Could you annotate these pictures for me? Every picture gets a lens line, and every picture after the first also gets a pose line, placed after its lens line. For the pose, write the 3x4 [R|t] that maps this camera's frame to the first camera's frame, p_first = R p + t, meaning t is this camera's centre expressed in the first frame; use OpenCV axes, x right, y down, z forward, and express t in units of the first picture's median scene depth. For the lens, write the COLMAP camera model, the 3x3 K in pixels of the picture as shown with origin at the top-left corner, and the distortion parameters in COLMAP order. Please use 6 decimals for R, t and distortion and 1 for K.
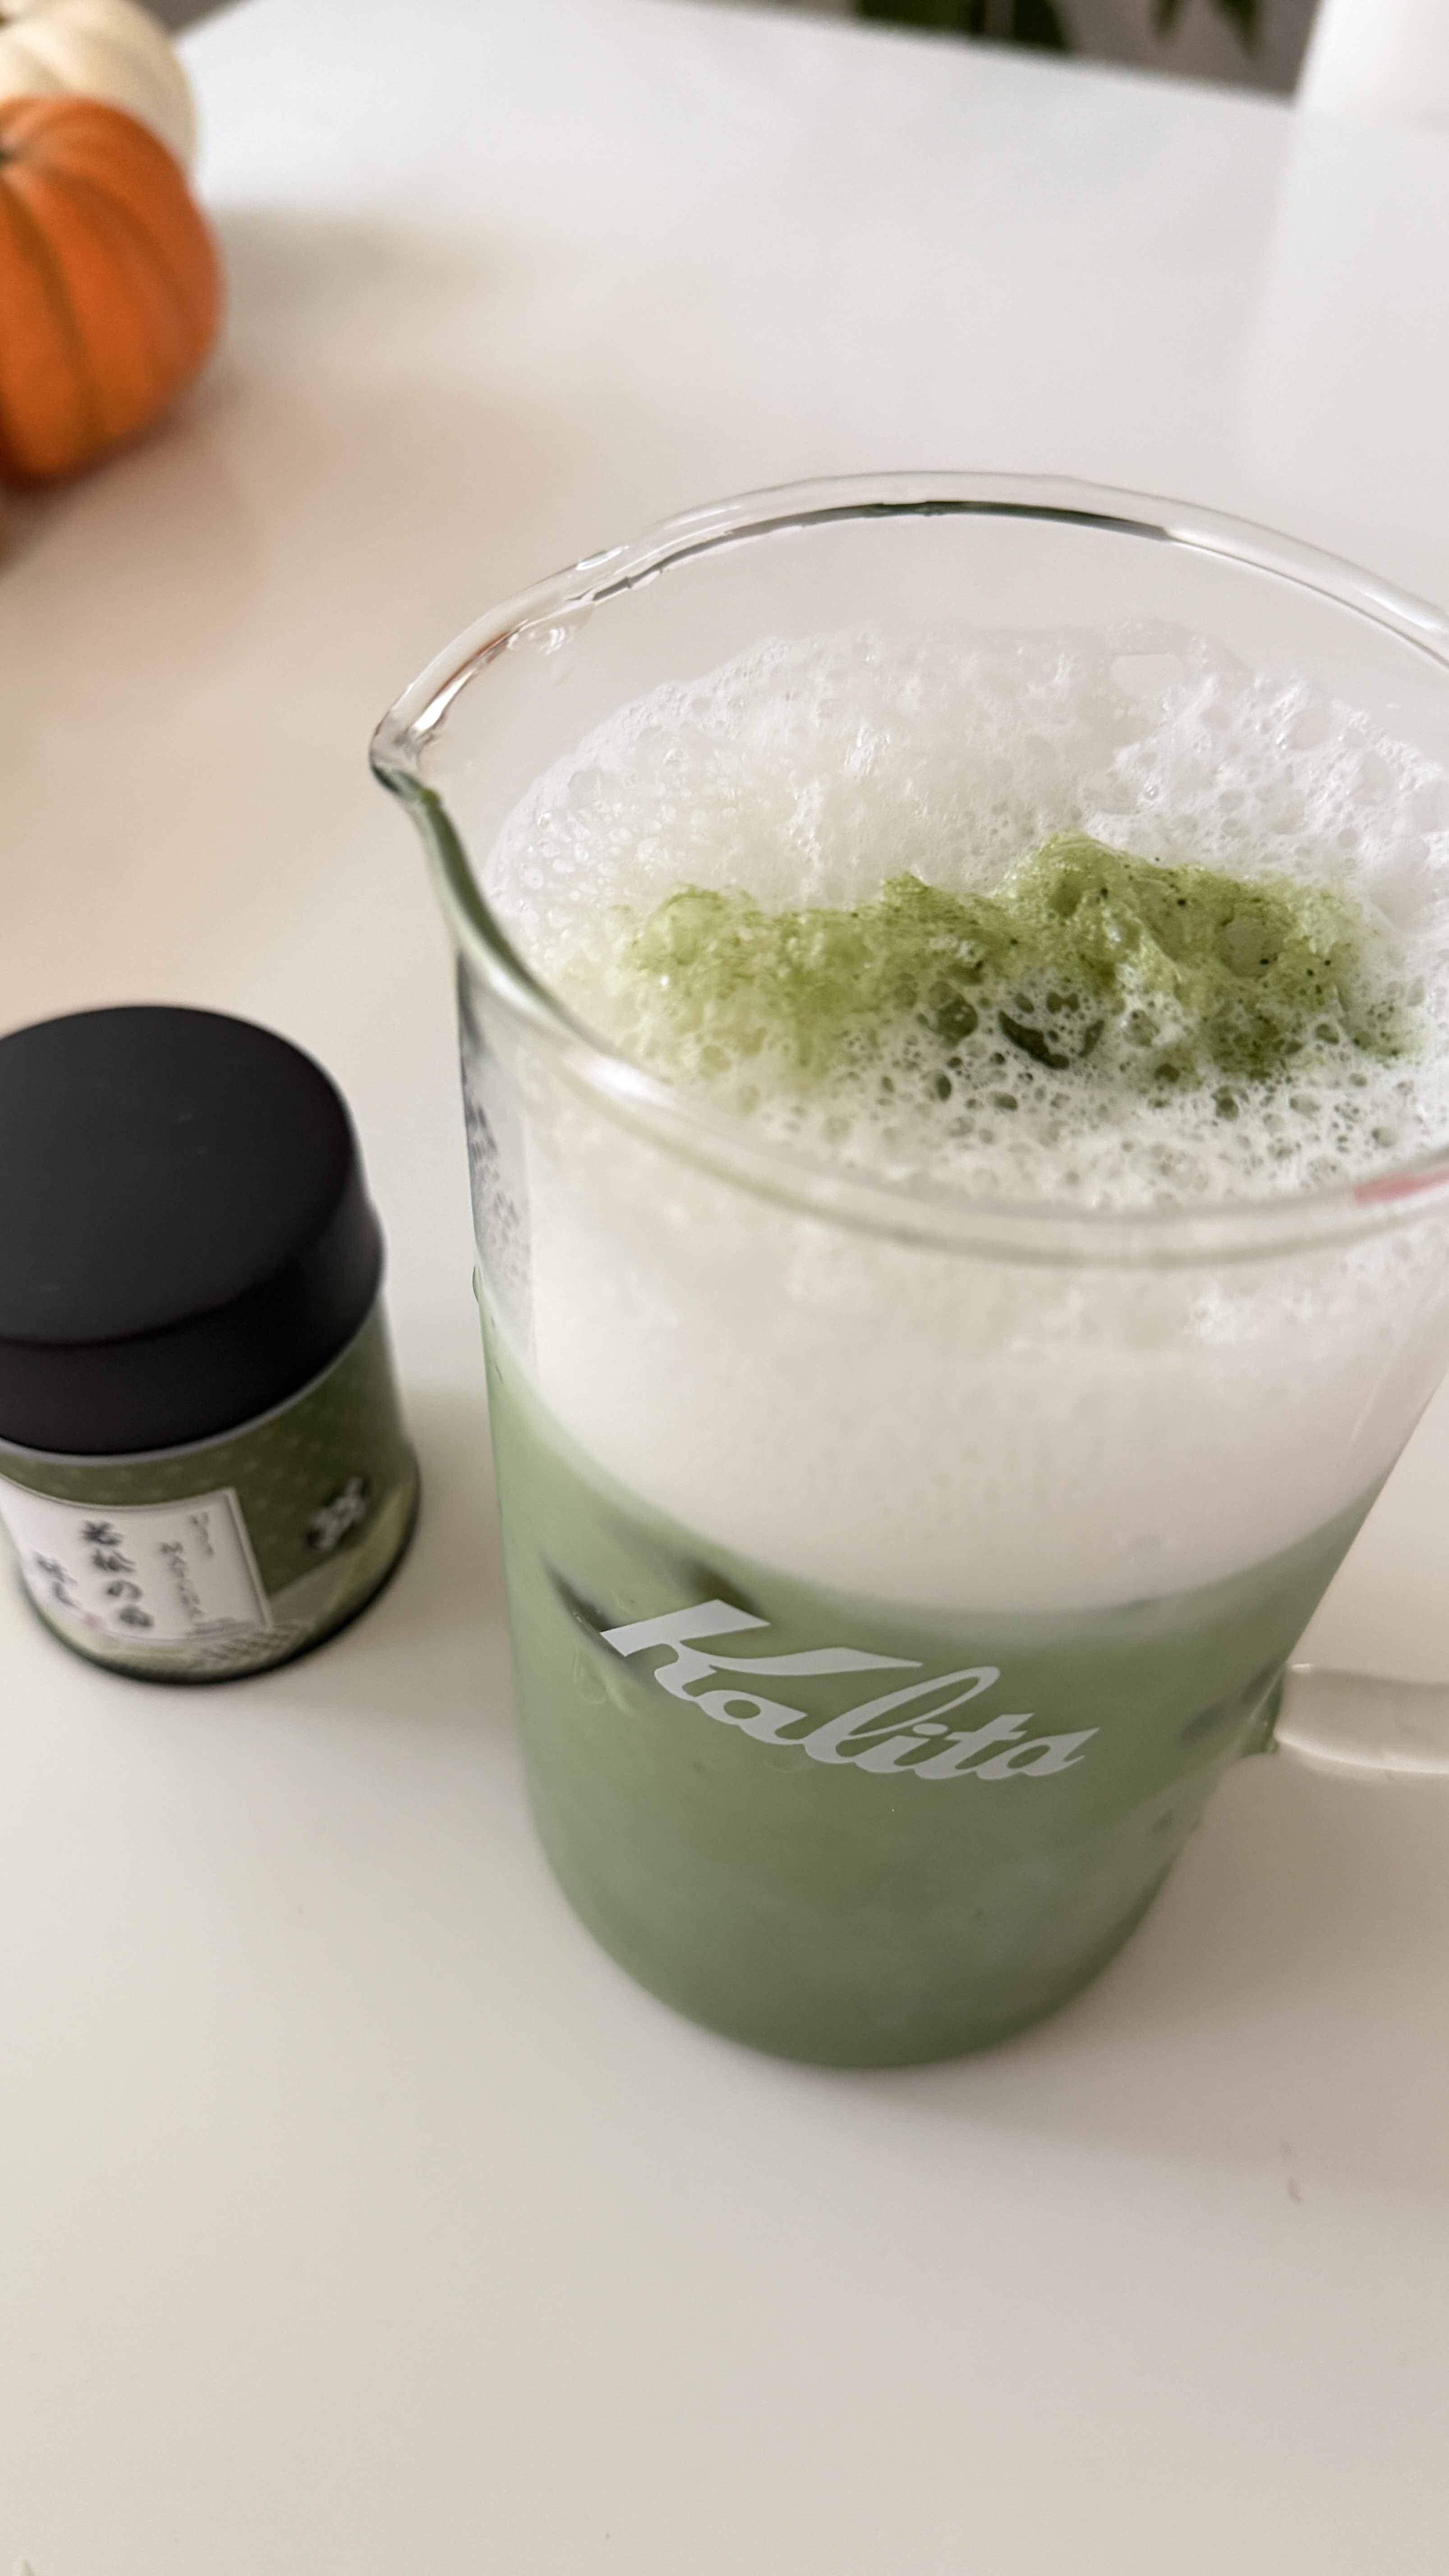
lens RADIAL K [[1867.7, 0, 731.6], [0, 1867.7, 1248.9], [0, 0, 1]] dist [0.004443, 0.000956]
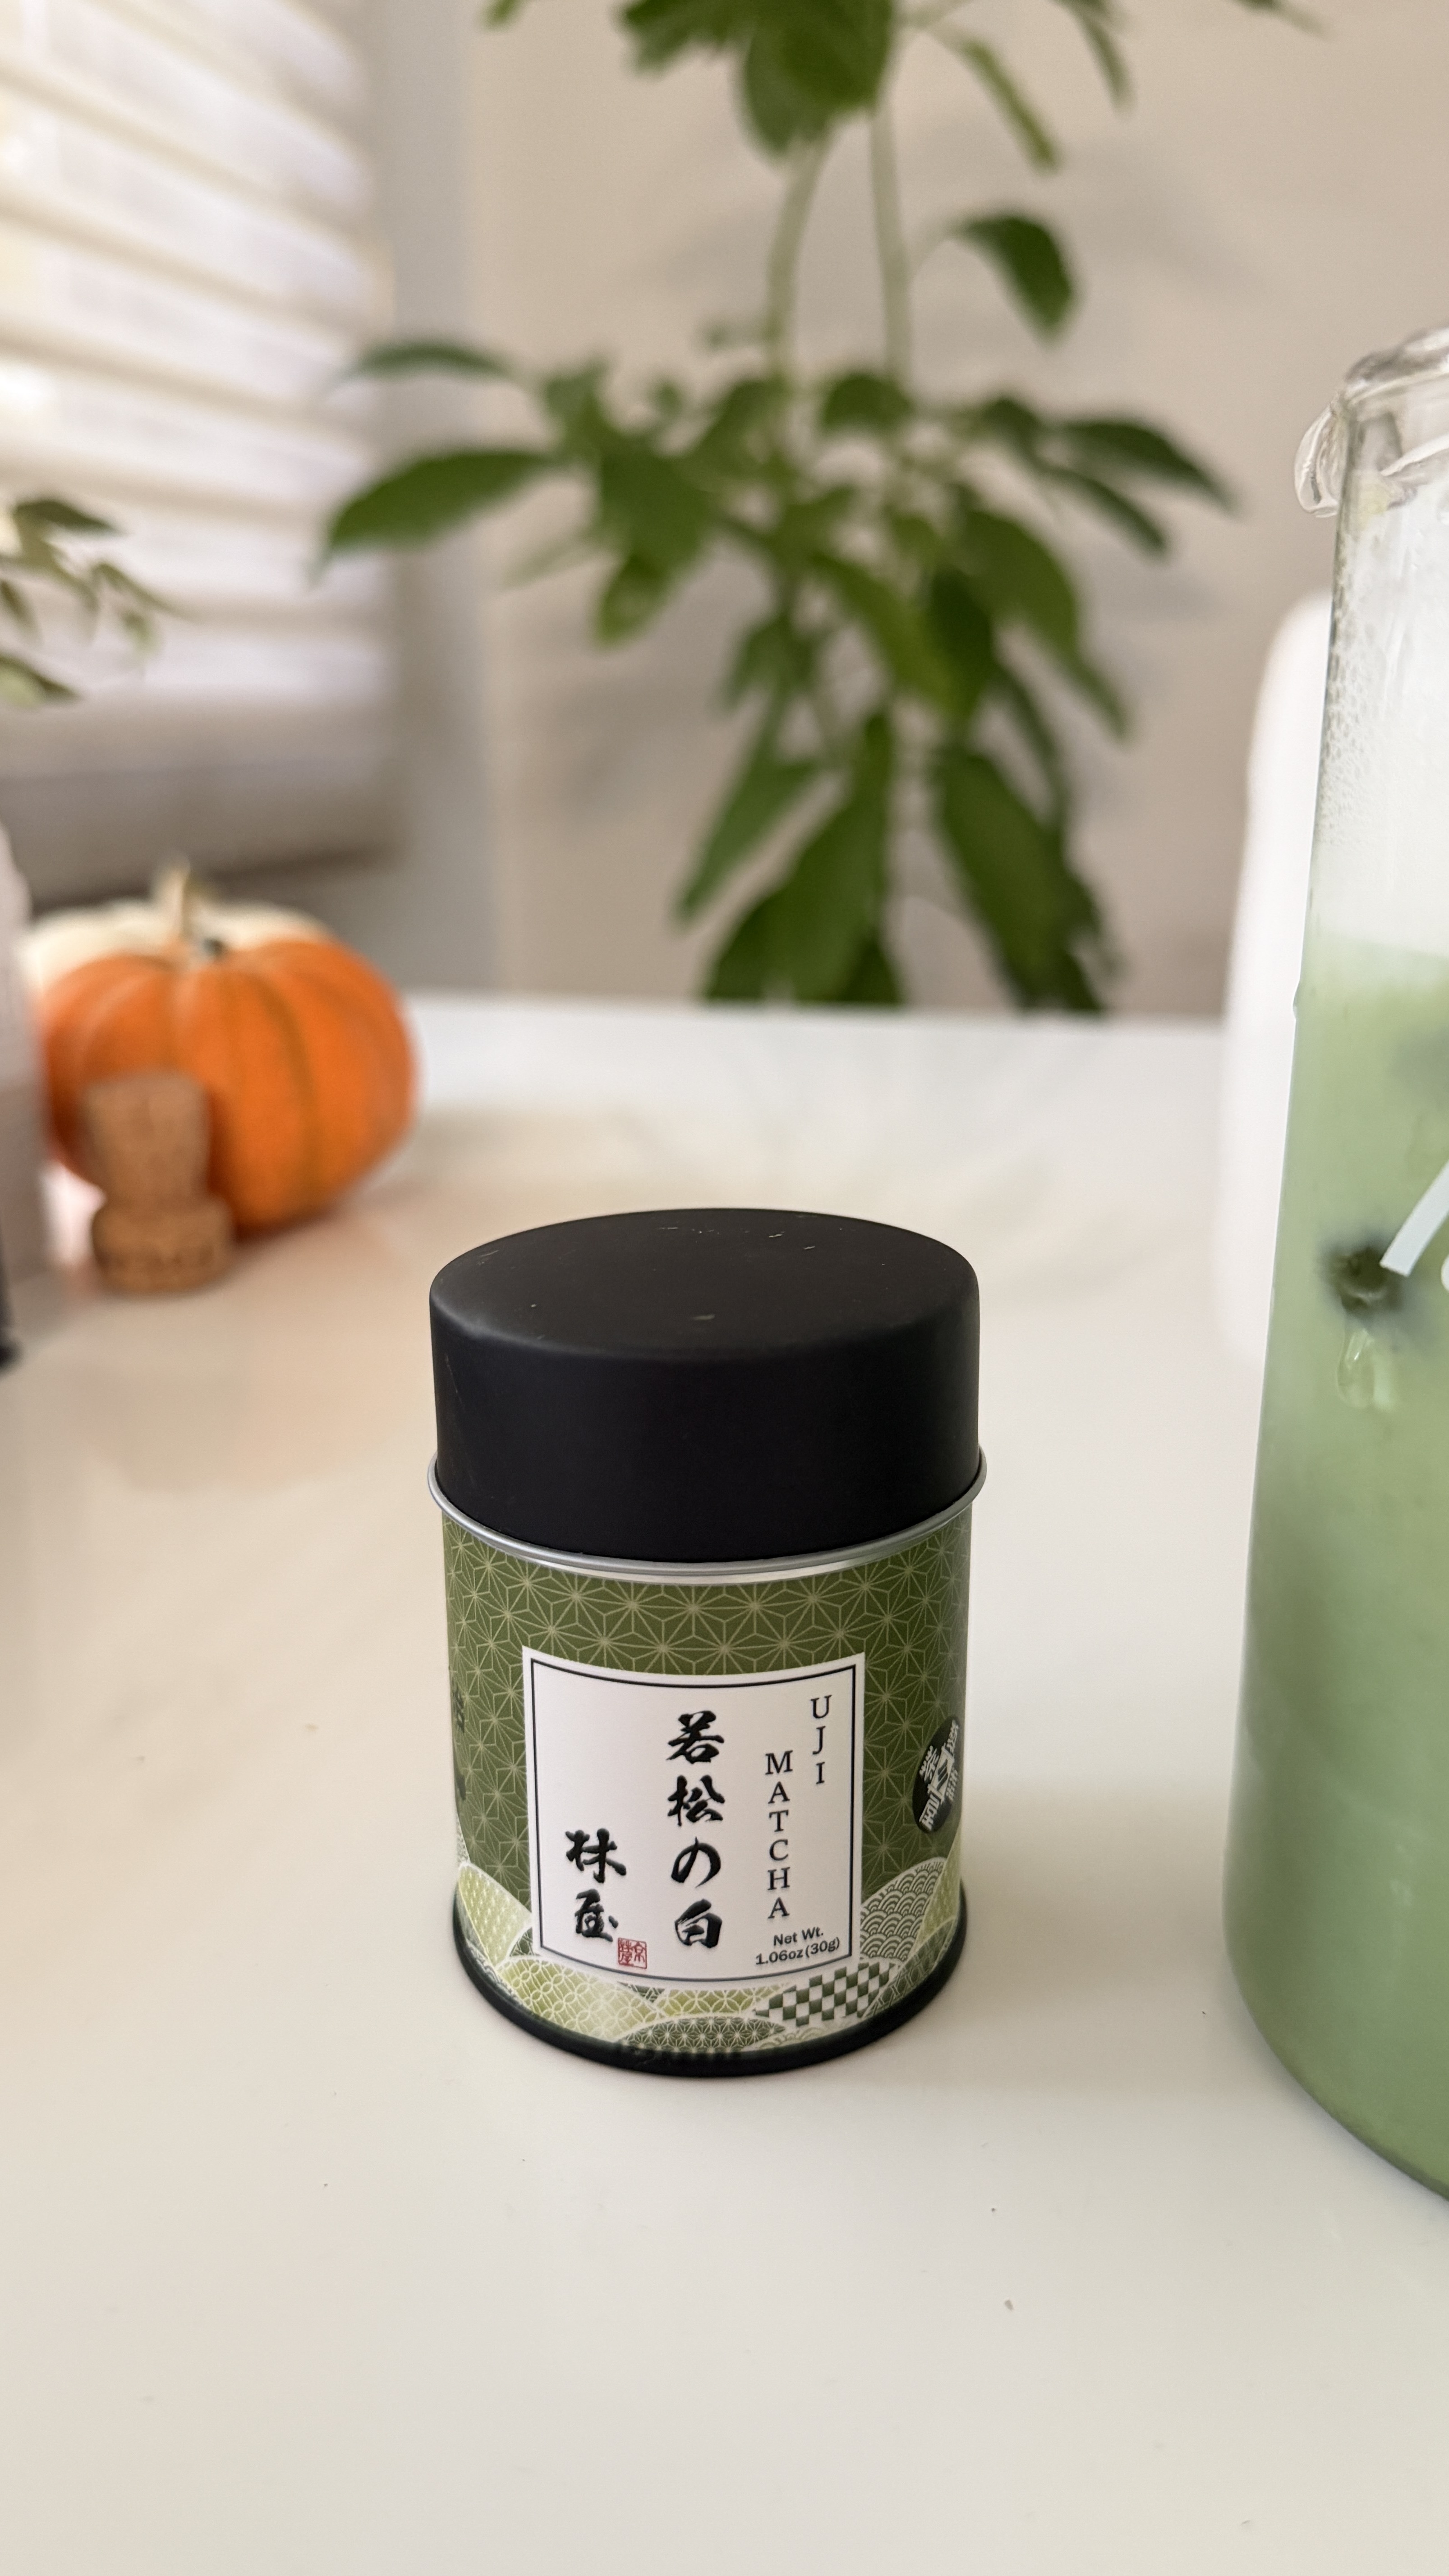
lens RADIAL K [[1867.7, 0, 731.6], [0, 1867.7, 1248.9], [0, 0, 1]] dist [0.004443, 0.000956]
pose [[0.994463, -0.077522, 0.070949, -0.355824], [0.103638, 0.835230, -0.540046, 0.393373], [-0.017393, 0.544409, 0.838640, 0.244960]]
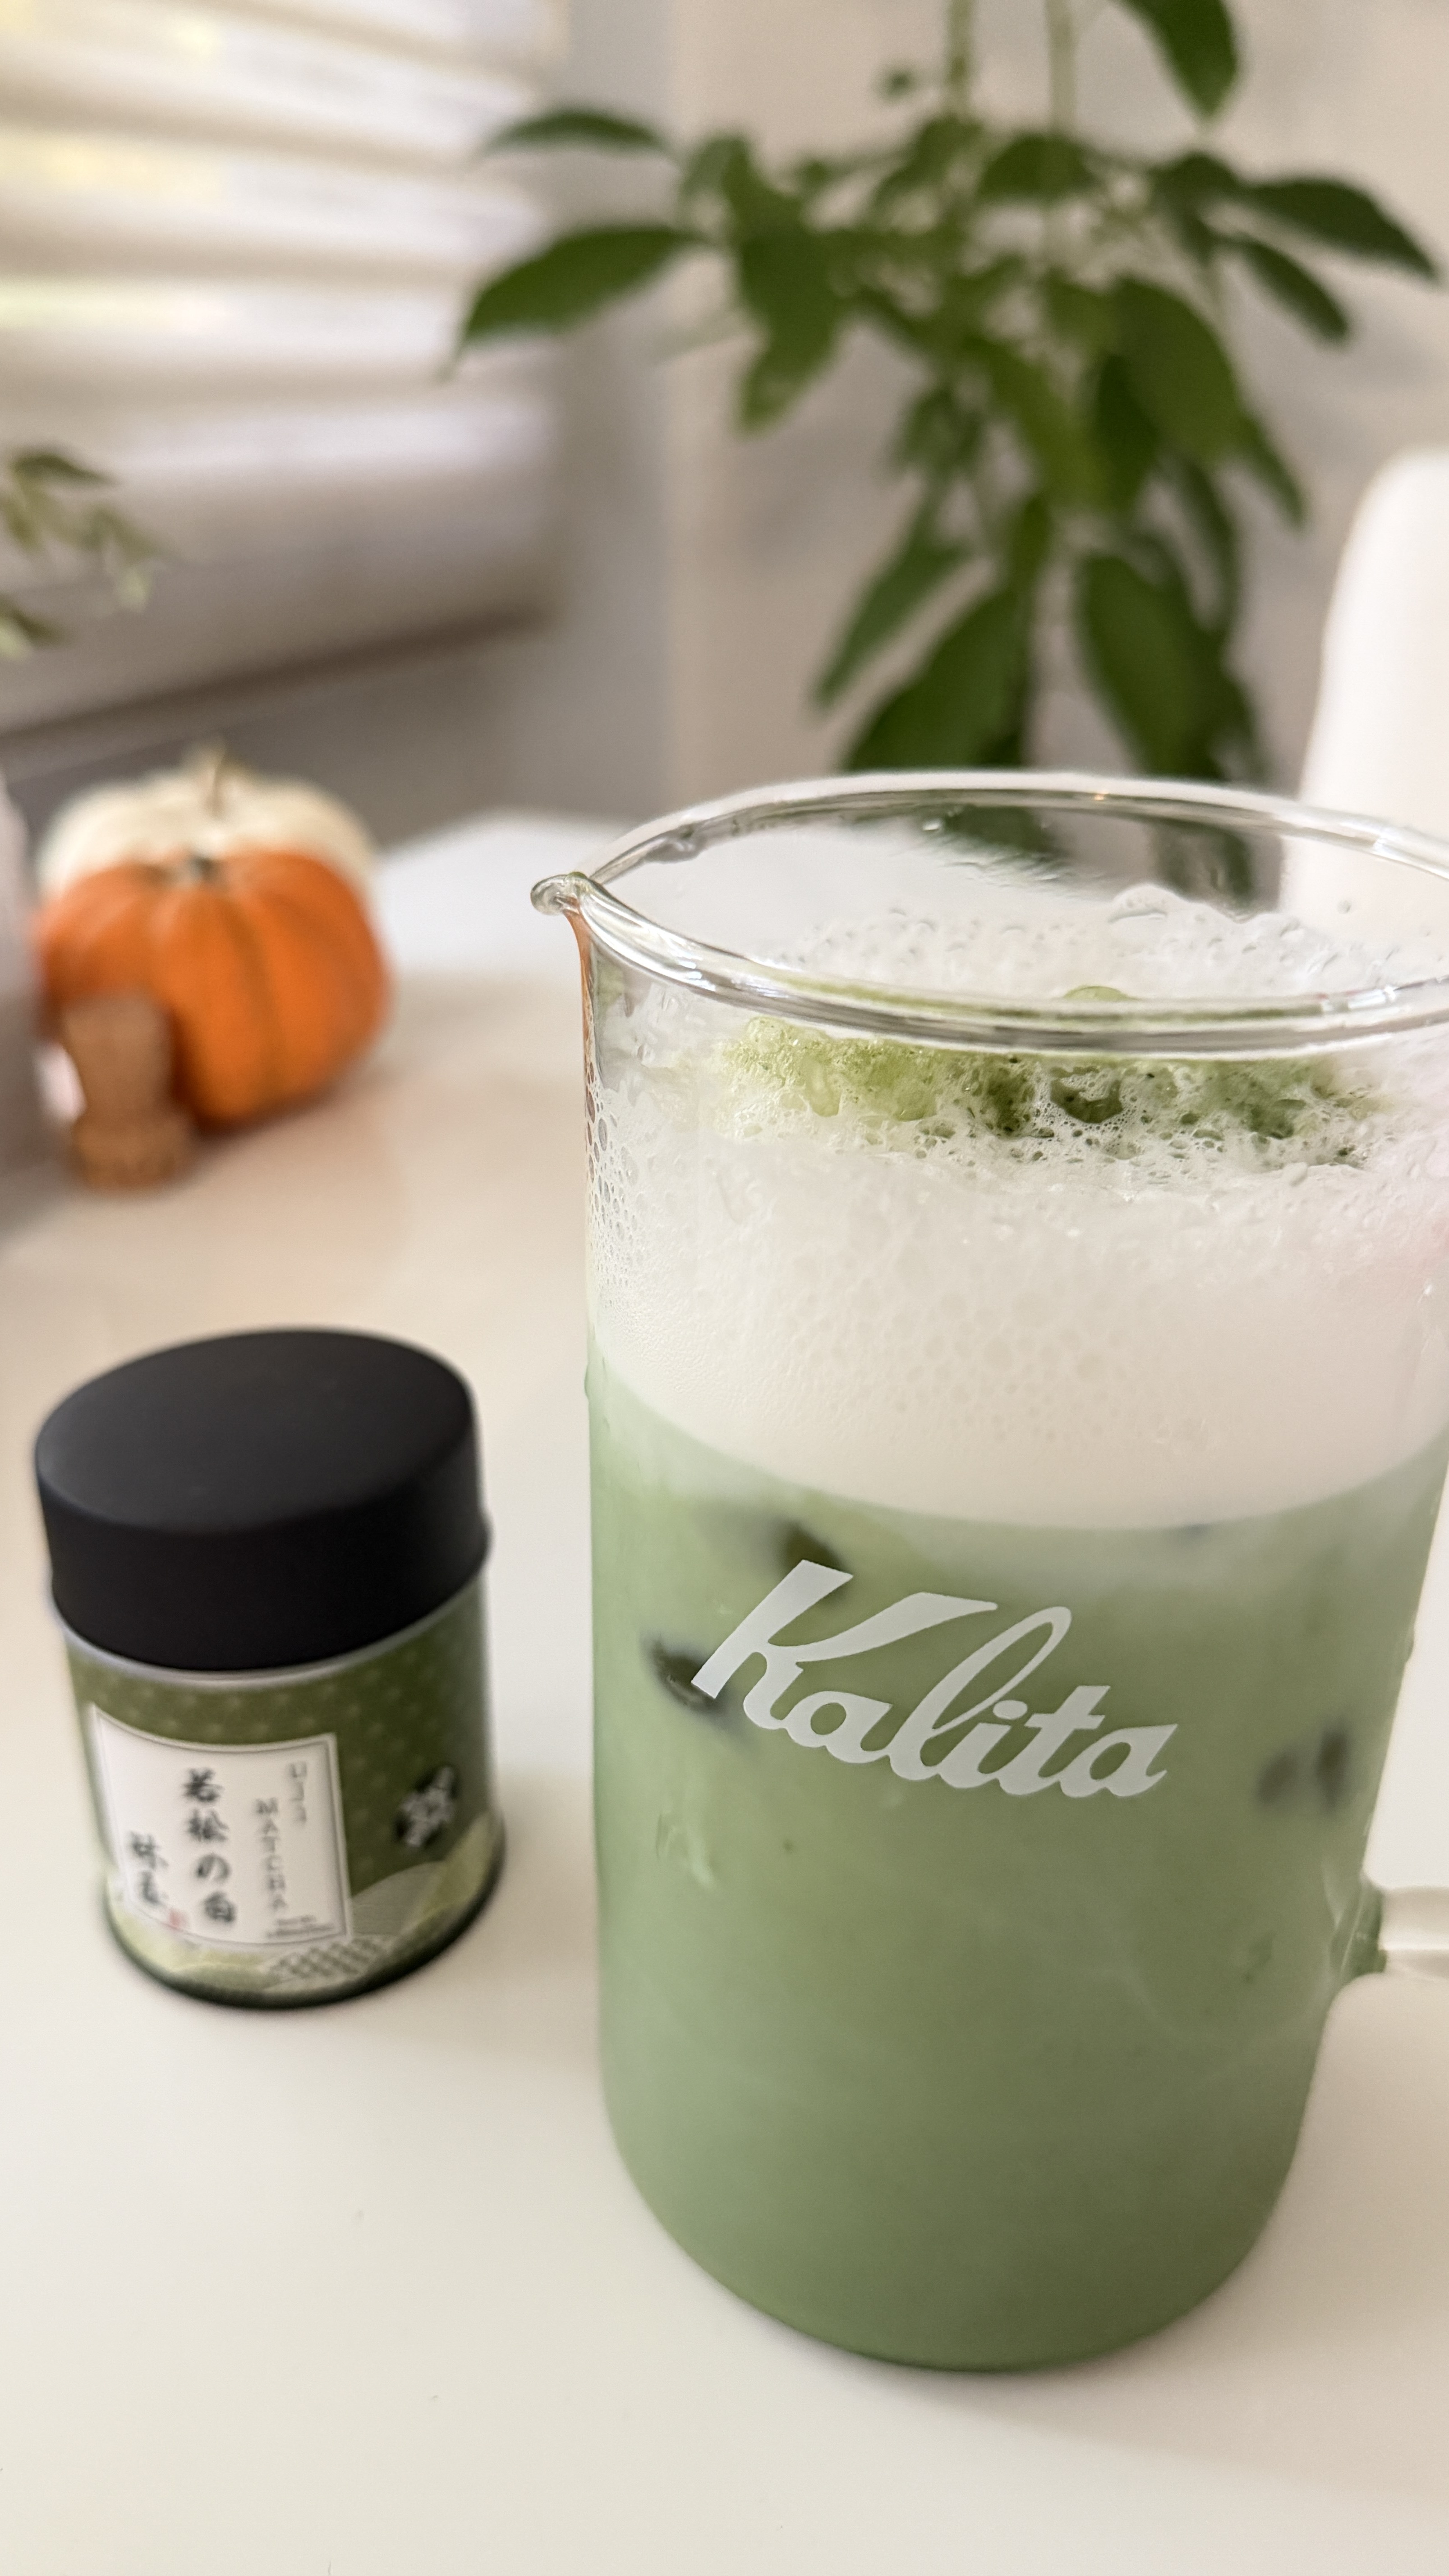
lens RADIAL K [[1804.0, 0, 721.8], [0, 1804.0, 1250.6], [0, 0, 1]] dist [0.004446, 0.001254]
pose [[0.998995, -0.011443, -0.043348, -0.004614], [-0.007441, 0.911148, -0.412012, 0.286320], [0.044211, 0.411920, 0.910147, -0.014006]]
